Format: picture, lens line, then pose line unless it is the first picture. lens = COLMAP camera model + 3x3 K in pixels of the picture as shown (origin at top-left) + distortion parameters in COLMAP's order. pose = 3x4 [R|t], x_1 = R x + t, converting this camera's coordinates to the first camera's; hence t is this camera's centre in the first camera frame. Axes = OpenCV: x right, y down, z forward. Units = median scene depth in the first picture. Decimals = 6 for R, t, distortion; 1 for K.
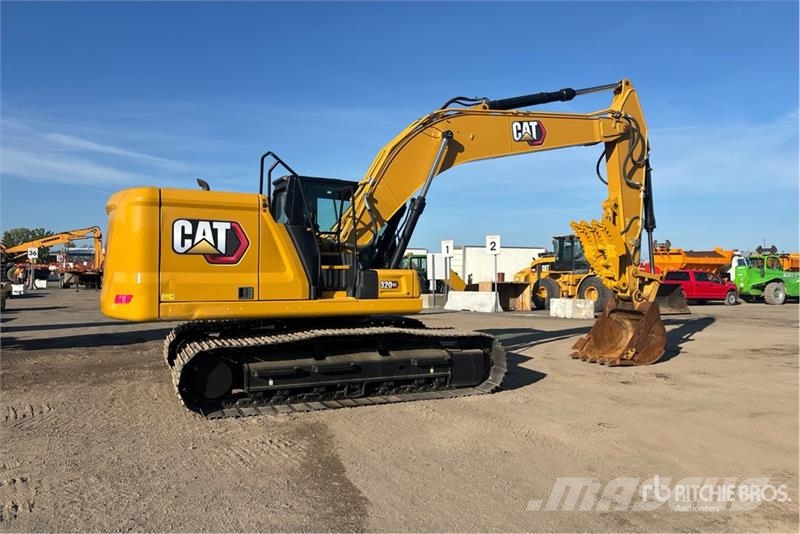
lens RADIAL K [[606.0, 0, 402.7], [0, 606.0, 269.0], [0, 0, 1]] dist [0.048706, -0.045527]
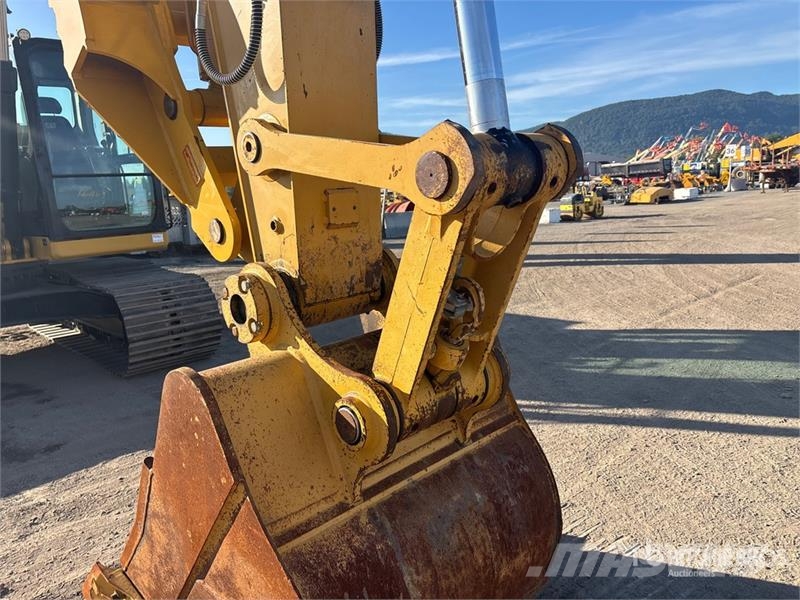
lens RADIAL K [[605.5, 0, 404.9], [0, 605.5, 297.7], [0, 0, 1]] dist [0.059513, -0.067188]
pose [[0.315636, 0.137384, -0.938882, 0.756640], [0.066632, 0.983811, 0.166359, 0.026240], [0.946538, -0.115068, 0.301372, 1.396837]]
